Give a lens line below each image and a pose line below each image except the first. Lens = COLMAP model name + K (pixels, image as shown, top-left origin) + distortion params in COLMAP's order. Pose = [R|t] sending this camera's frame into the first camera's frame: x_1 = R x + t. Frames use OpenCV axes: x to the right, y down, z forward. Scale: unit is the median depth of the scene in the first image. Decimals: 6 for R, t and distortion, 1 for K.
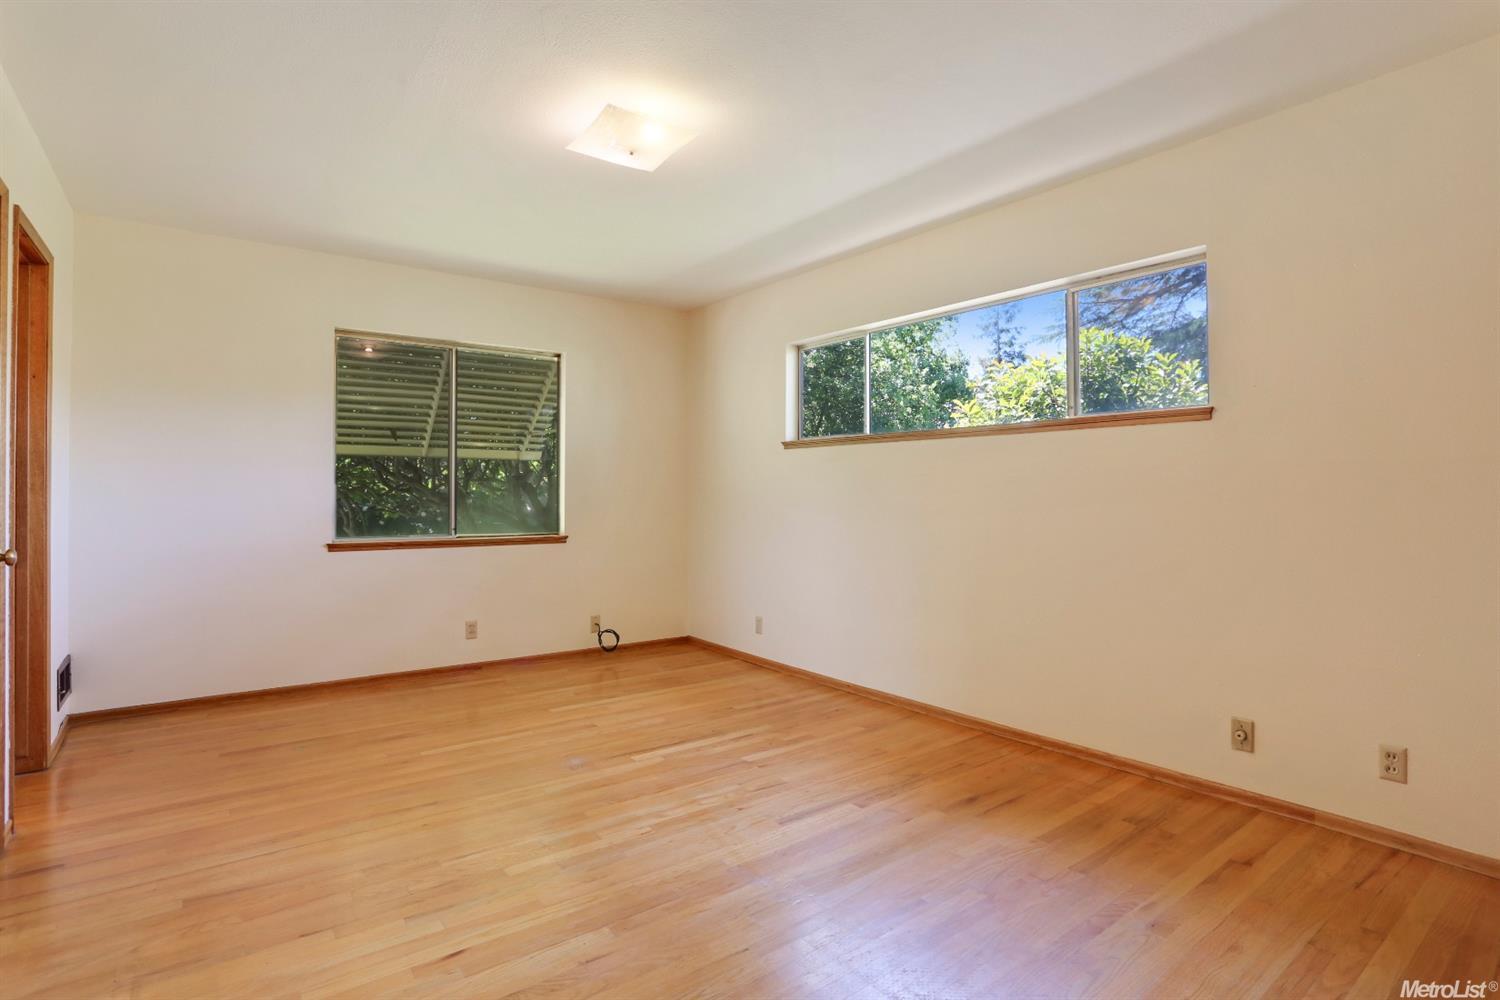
lens RADIAL K [[783.2, 0, 750.0], [0, 783.2, 500.0], [0, 0, 1]] dist [-0.064203, 0.000164]
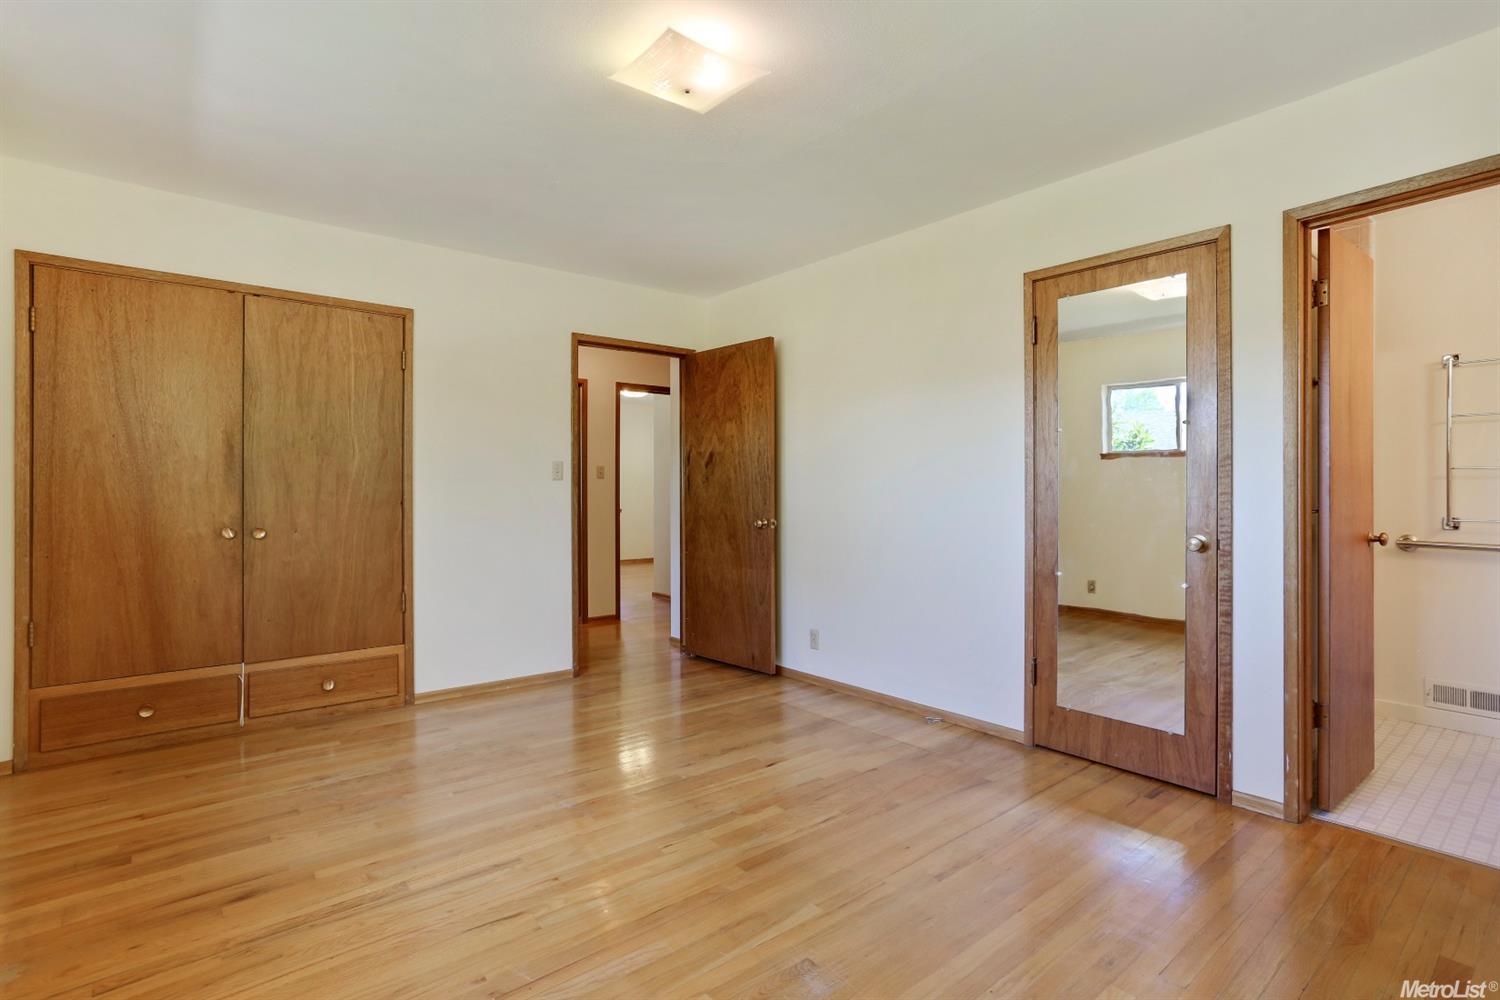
lens RADIAL K [[731.9, 0, 755.7], [0, 731.9, 488.7], [0, 0, 1]] dist [-0.056921, 0.023734]
pose [[-0.998554, 0.000750, -0.053746, -0.199471], [0.000742, 1.000000, 0.000177, -0.013575], [0.053746, 0.000137, -0.998555, 1.929173]]
